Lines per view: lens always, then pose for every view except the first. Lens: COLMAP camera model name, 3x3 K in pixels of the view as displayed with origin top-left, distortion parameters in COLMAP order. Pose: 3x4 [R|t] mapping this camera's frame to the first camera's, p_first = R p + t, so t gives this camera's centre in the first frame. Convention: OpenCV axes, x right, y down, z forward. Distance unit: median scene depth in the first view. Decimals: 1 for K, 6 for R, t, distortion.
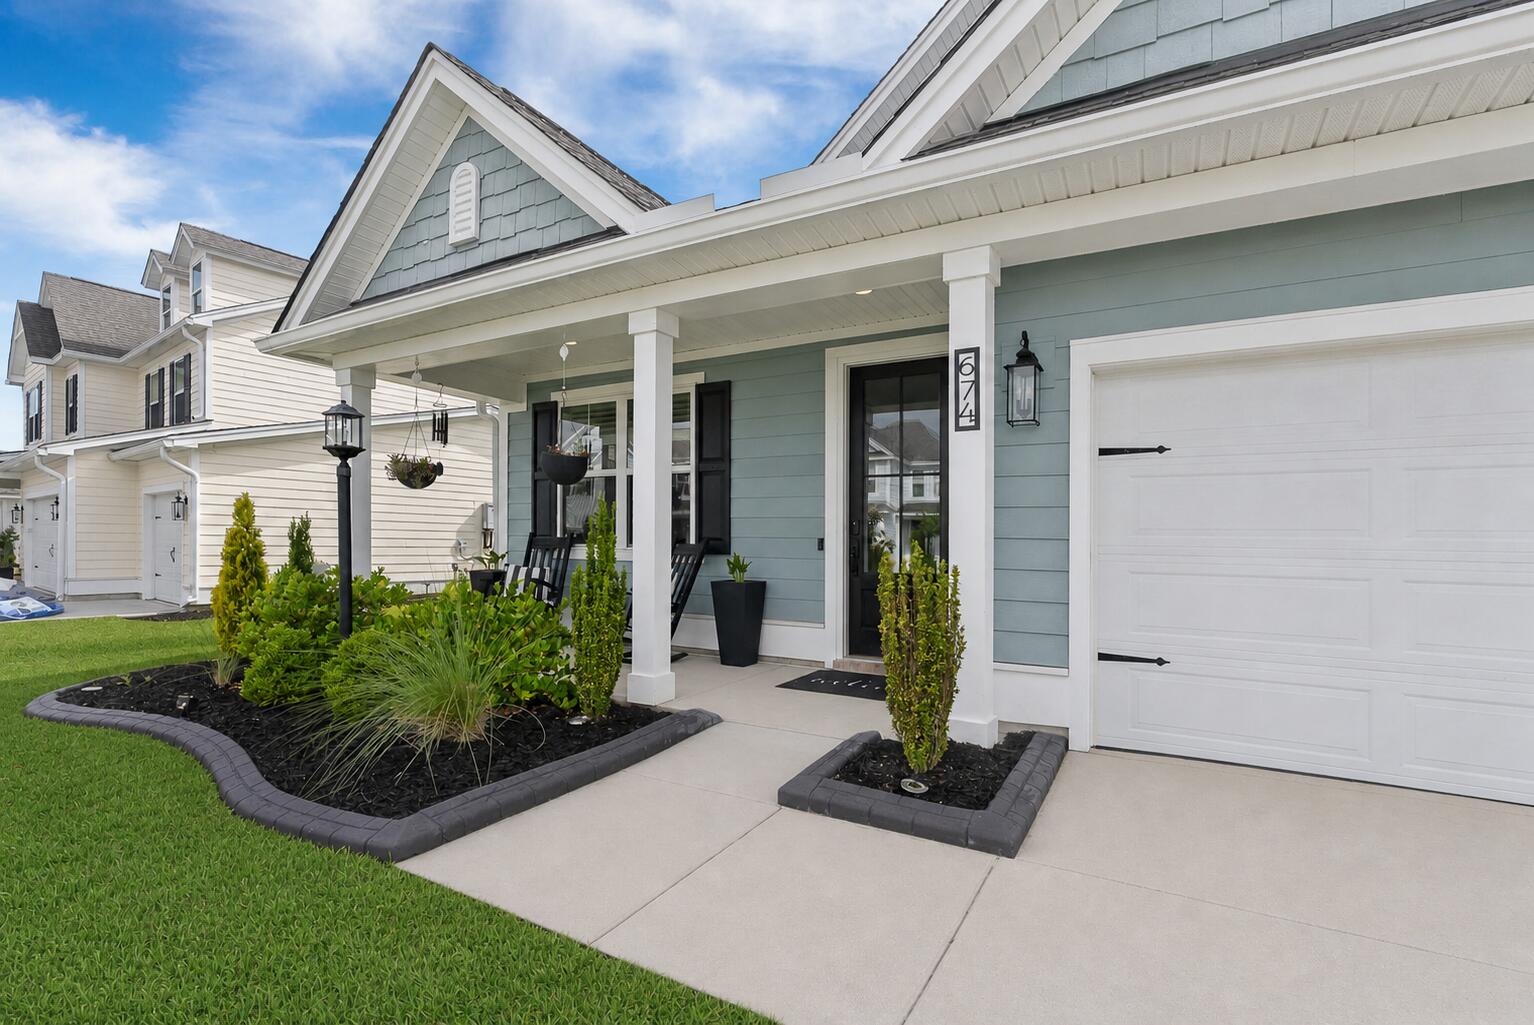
lens RADIAL K [[697.4, 0, 766.2], [0, 697.4, 499.0], [0, 0, 1]] dist [0.000881, 0.000322]
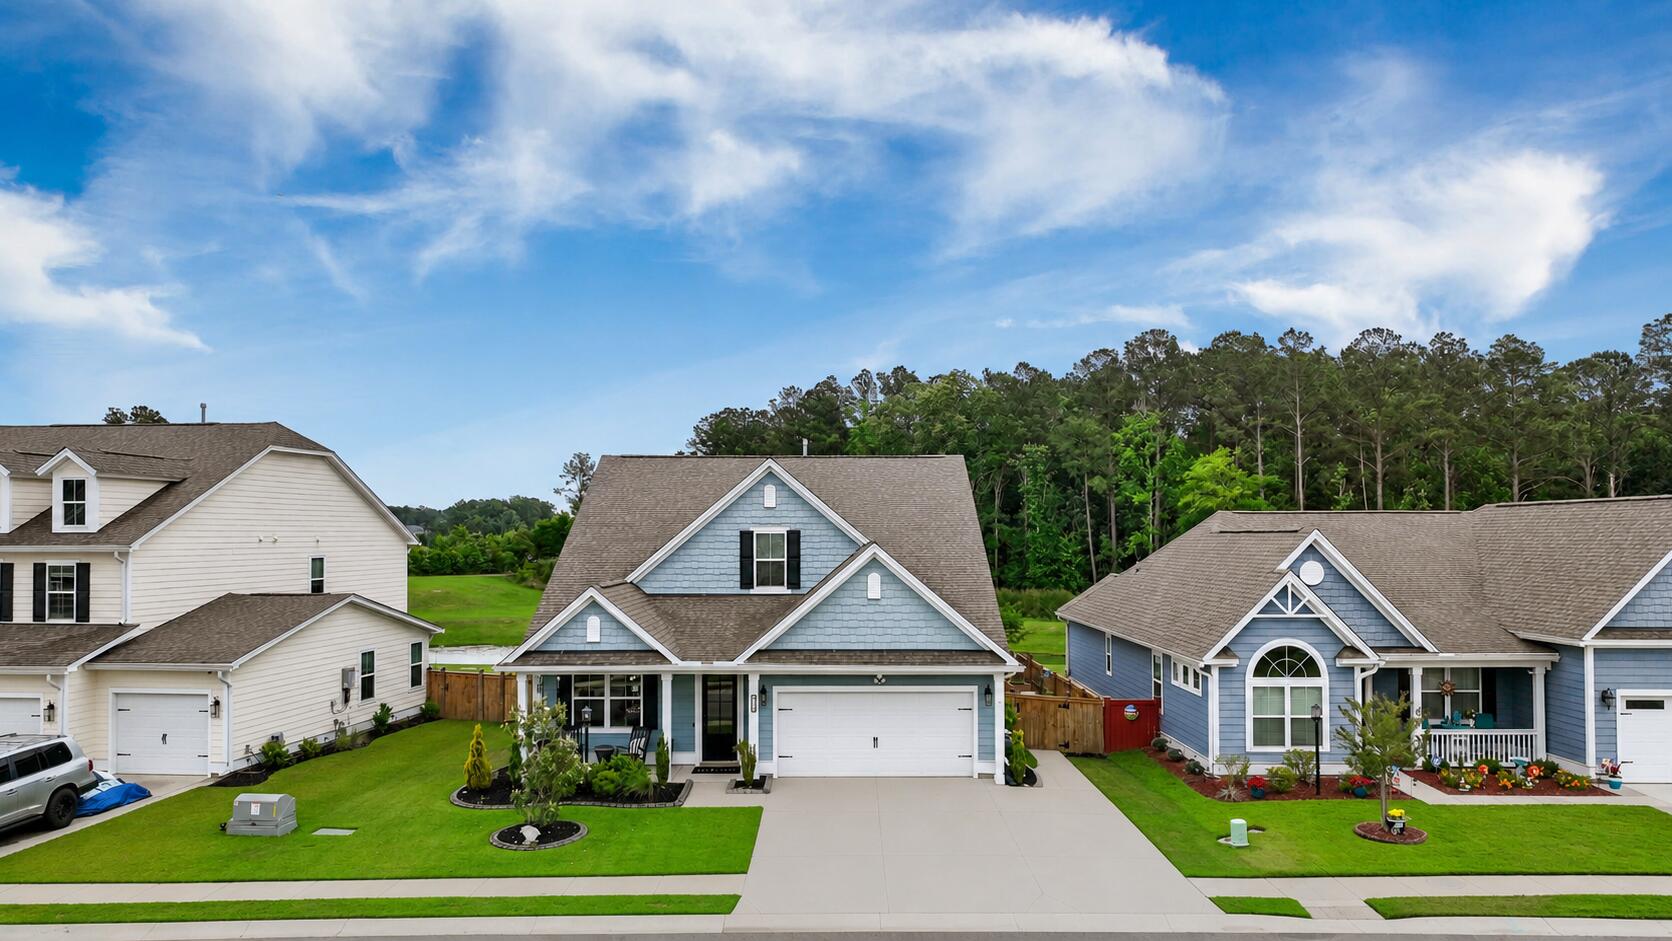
lens RADIAL K [[1171.8, 0, 836.0], [0, 1171.8, 470.5], [0, 0, 1]] dist [-0.005272, 0.000392]
pose [[0.872786, 0.008190, 0.488035, -1.937388], [-0.013307, 0.999887, 0.007018, -1.122688], [-0.487922, -0.012620, 0.872796, -3.842074]]
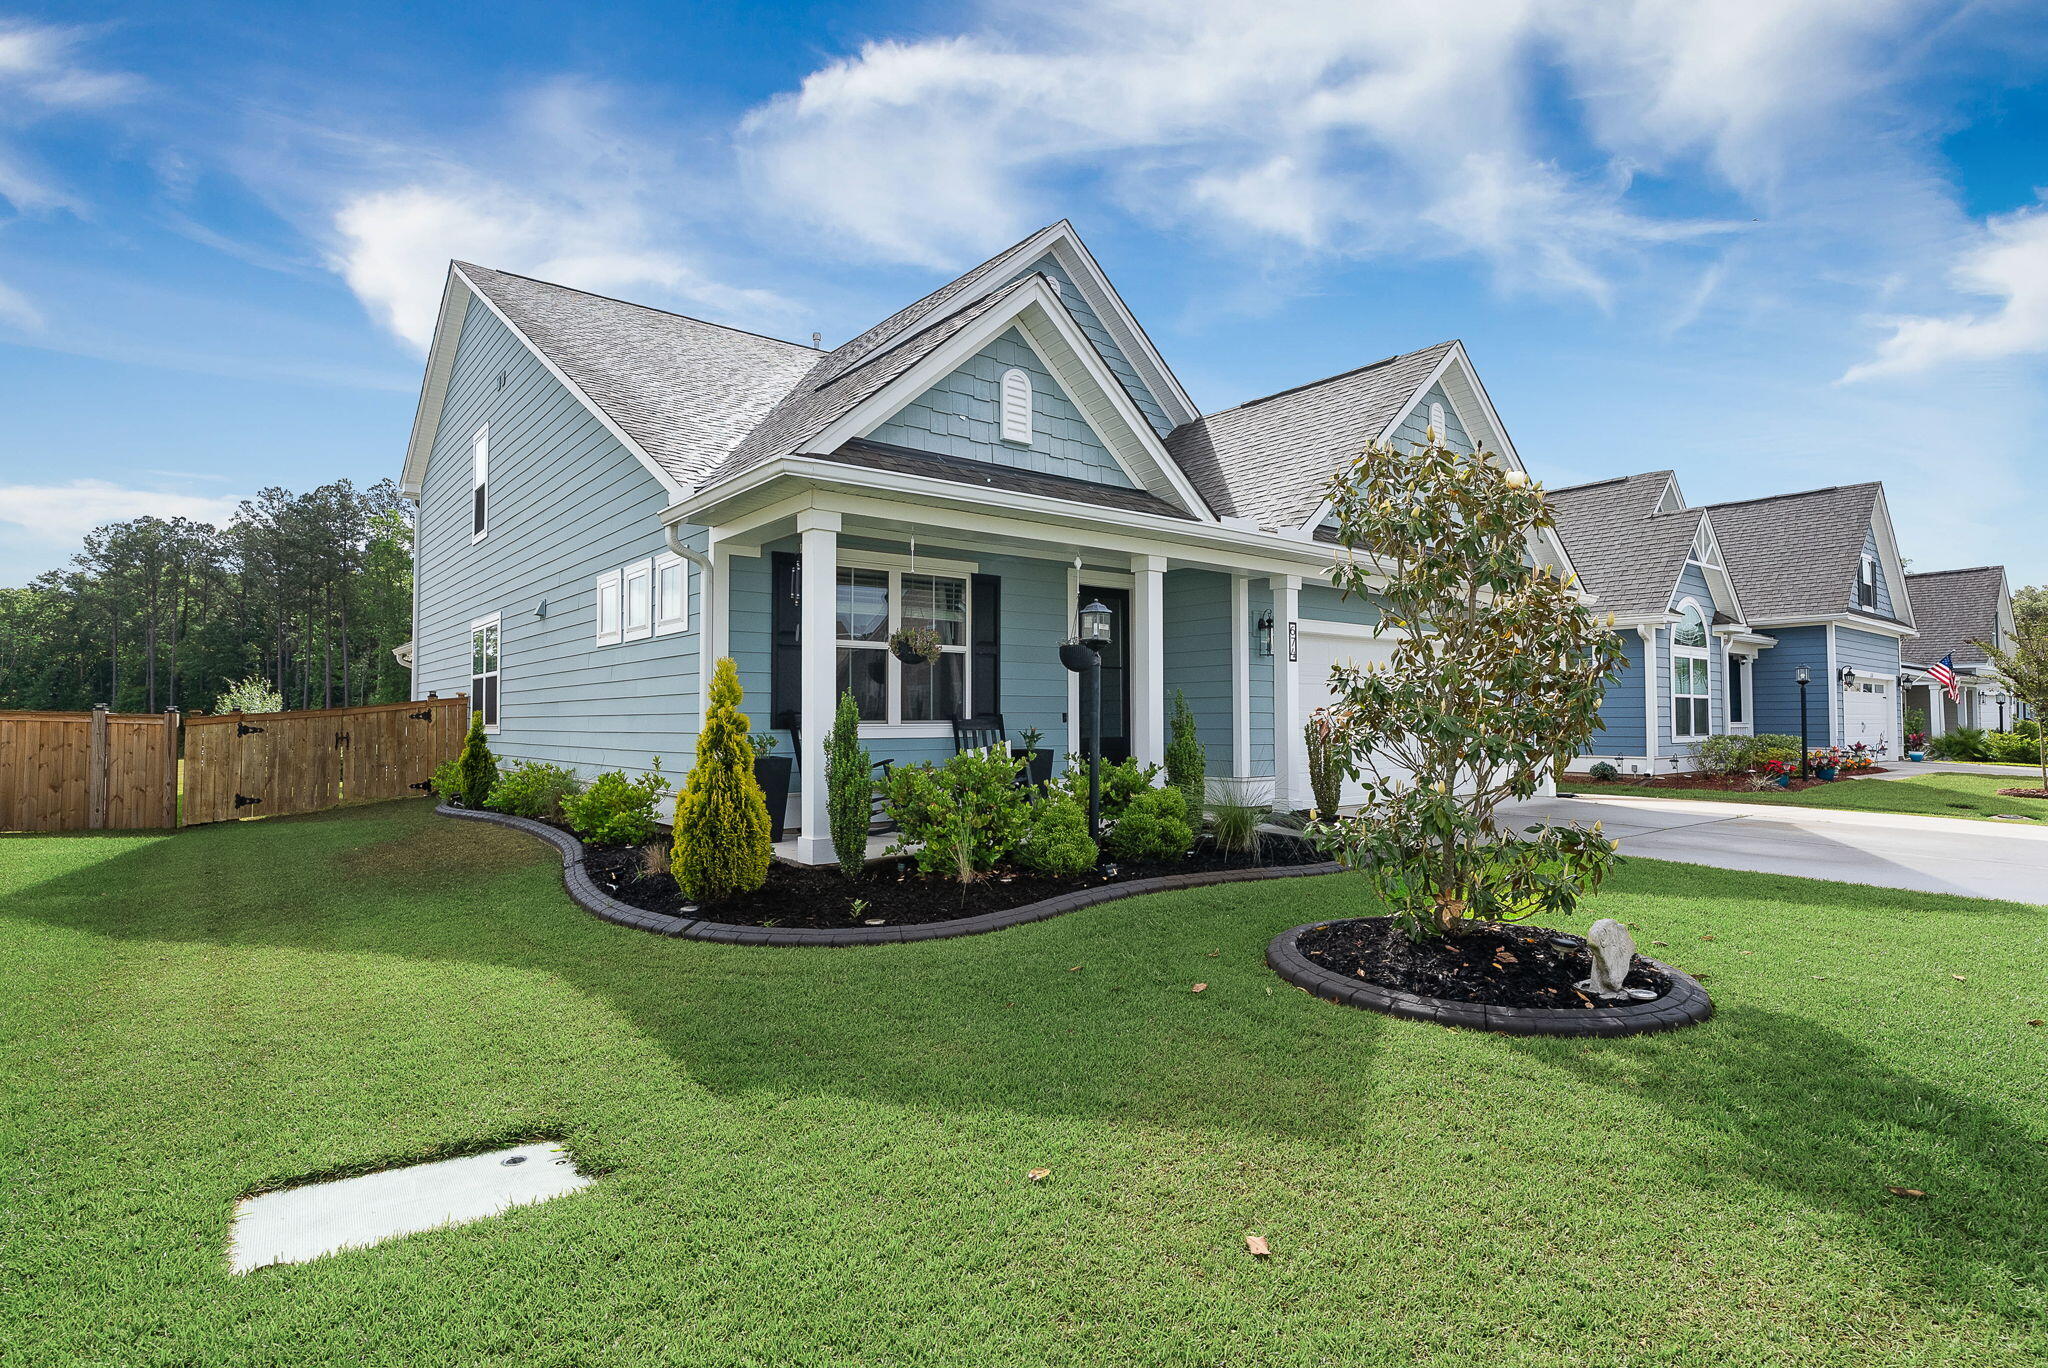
lens RADIAL K [[1065.3, 0, 1024.0], [0, 1065.3, 684.0], [0, 0, 1]] dist [0.001046, 0.000308]
pose [[0.384042, 0.015294, 0.923189, -1.872962], [-0.036769, 0.999323, -0.001259, 0.008302], [-0.922583, -0.033461, 0.384345, 0.328086]]
